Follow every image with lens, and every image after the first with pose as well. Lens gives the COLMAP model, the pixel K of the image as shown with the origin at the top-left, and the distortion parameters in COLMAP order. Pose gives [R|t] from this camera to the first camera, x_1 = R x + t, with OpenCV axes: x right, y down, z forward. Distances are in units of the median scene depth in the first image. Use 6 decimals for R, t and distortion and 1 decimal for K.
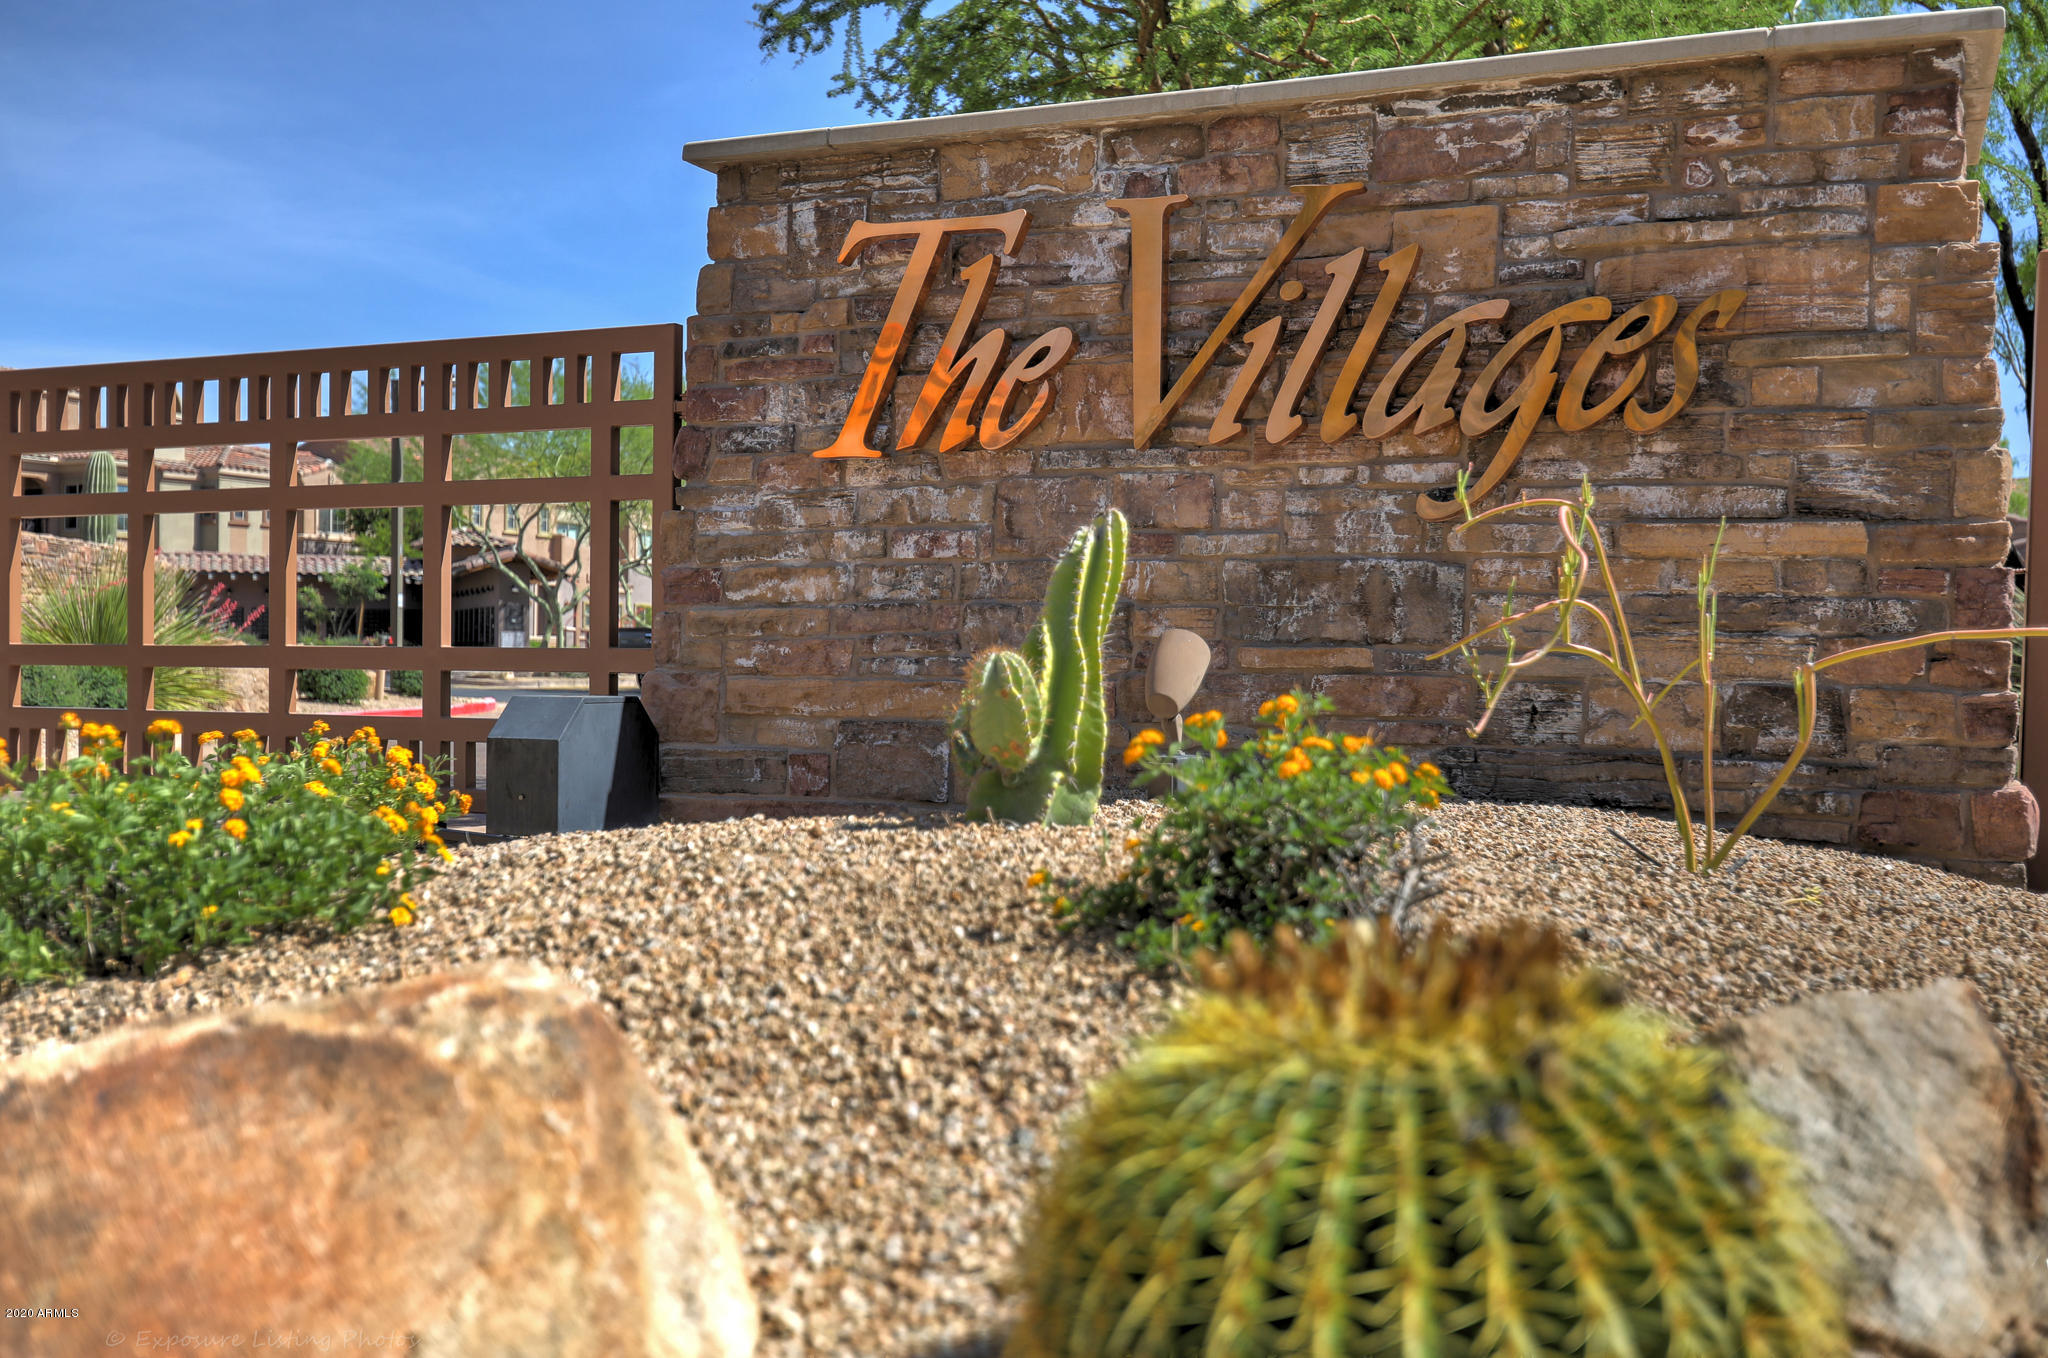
lens RADIAL K [[2073.0, 0, 1024.0], [0, 2073.0, 677.1], [0, 0, 1]] dist [-0.000694, 0.000000]
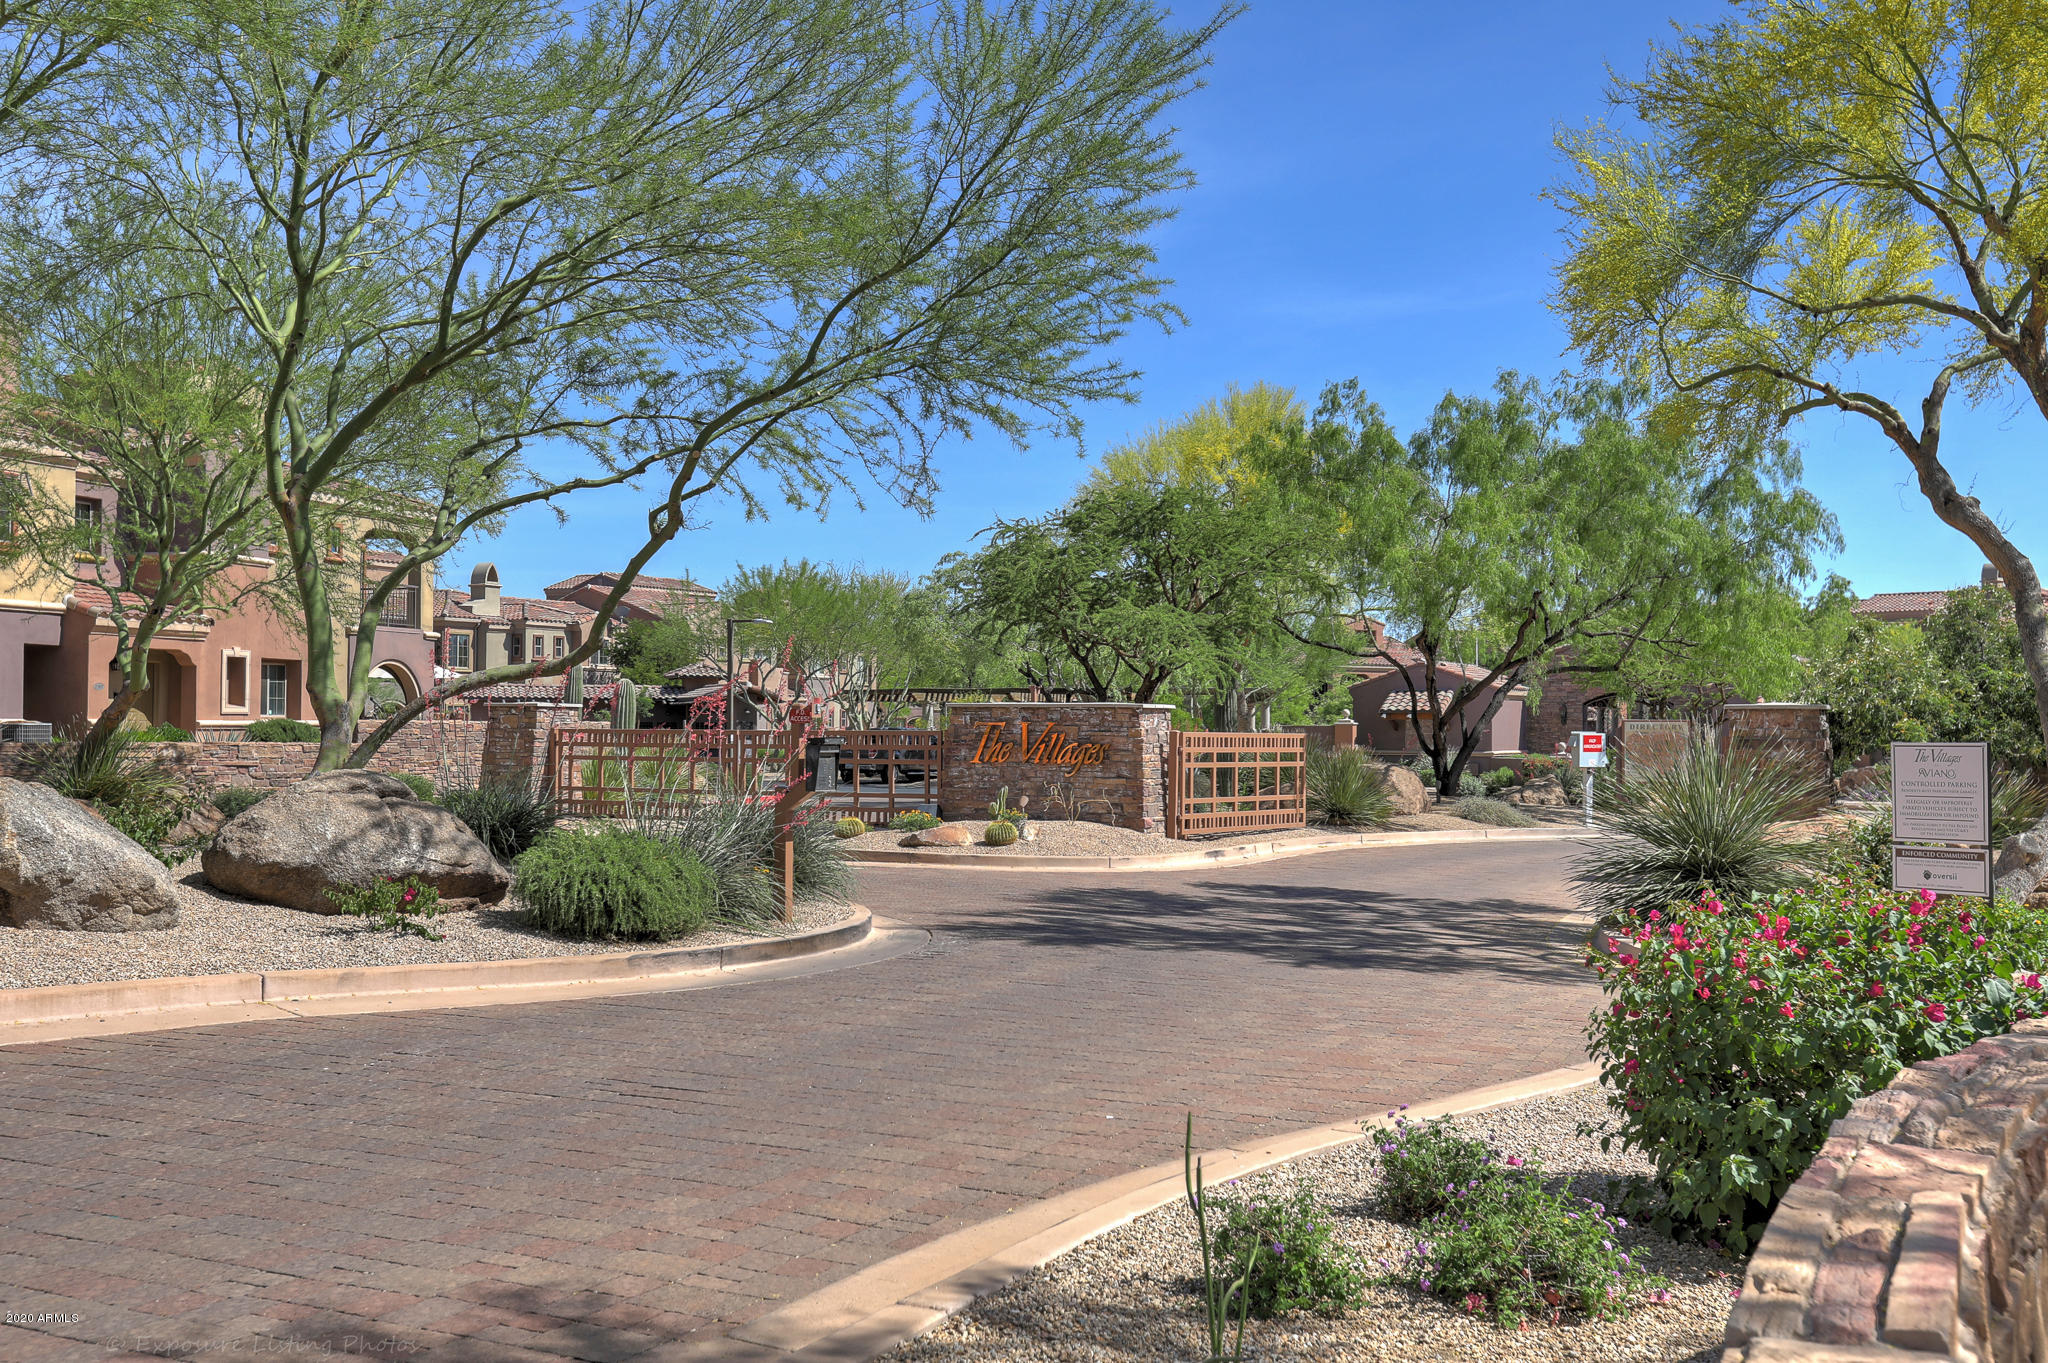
lens RADIAL K [[2073.0, 0, 1023.8], [0, 2073.0, 684.9], [0, 0, 1]] dist [-0.000694, 0.000000]
pose [[0.998220, -0.004172, -0.059500, 0.413967], [0.002950, 0.999783, -0.020624, -0.211295], [0.059573, 0.020412, 0.998015, -5.010921]]
